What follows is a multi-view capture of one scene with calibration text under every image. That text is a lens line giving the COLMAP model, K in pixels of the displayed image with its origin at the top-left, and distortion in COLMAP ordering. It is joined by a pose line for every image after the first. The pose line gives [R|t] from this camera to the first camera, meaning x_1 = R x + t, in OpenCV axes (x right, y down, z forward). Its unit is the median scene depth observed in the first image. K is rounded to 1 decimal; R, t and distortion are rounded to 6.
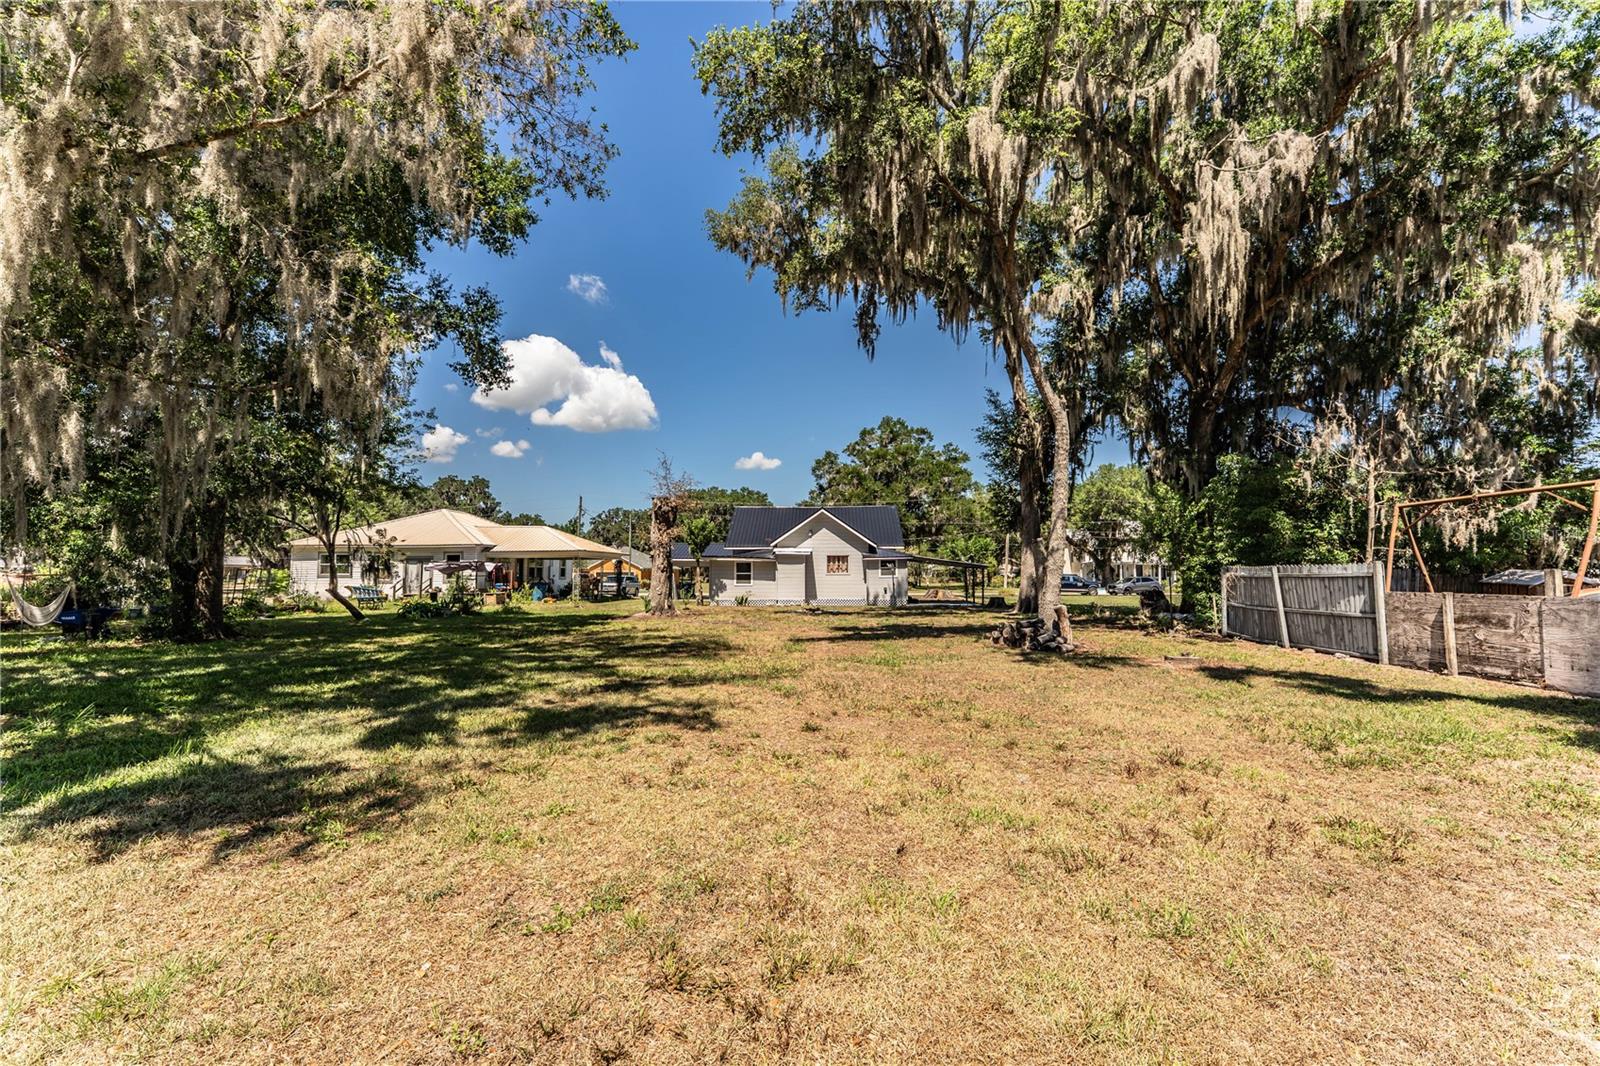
lens RADIAL K [[640.3, 0, 801.3], [0, 640.3, 540.4], [0, 0, 1]] dist [-0.000641, -0.000097]
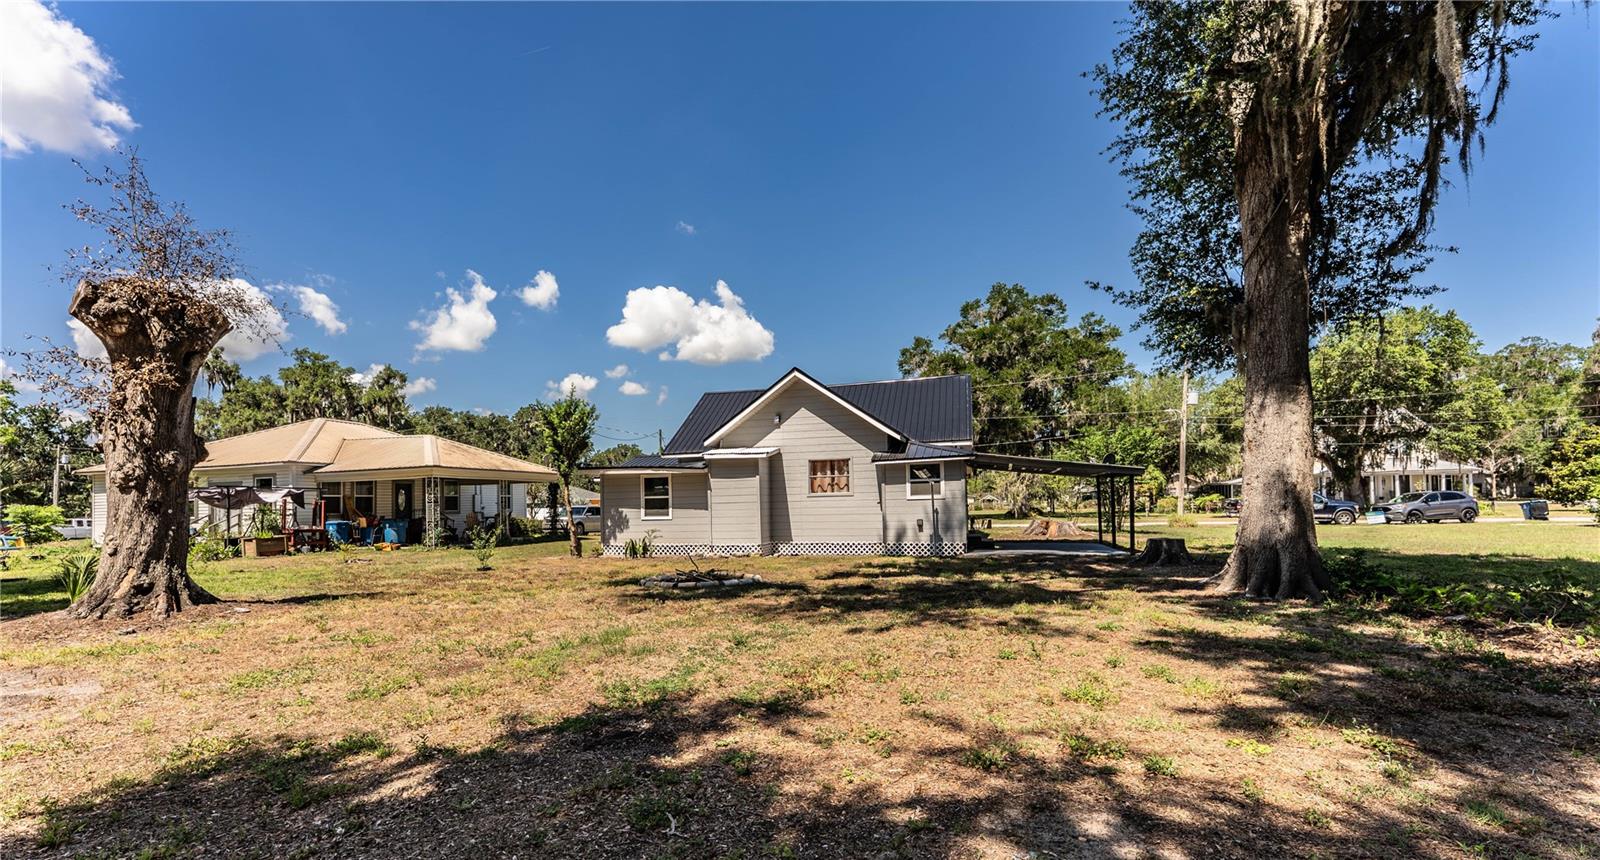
lens RADIAL K [[650.6, 0, 796.0], [0, 650.6, 498.5], [0, 0, 1]] dist [0.000604, -0.000014]
pose [[0.975709, -0.022349, -0.217929, 0.122563], [0.031951, 0.998663, 0.040634, 0.028120], [0.216730, -0.046610, 0.975118, 0.400457]]
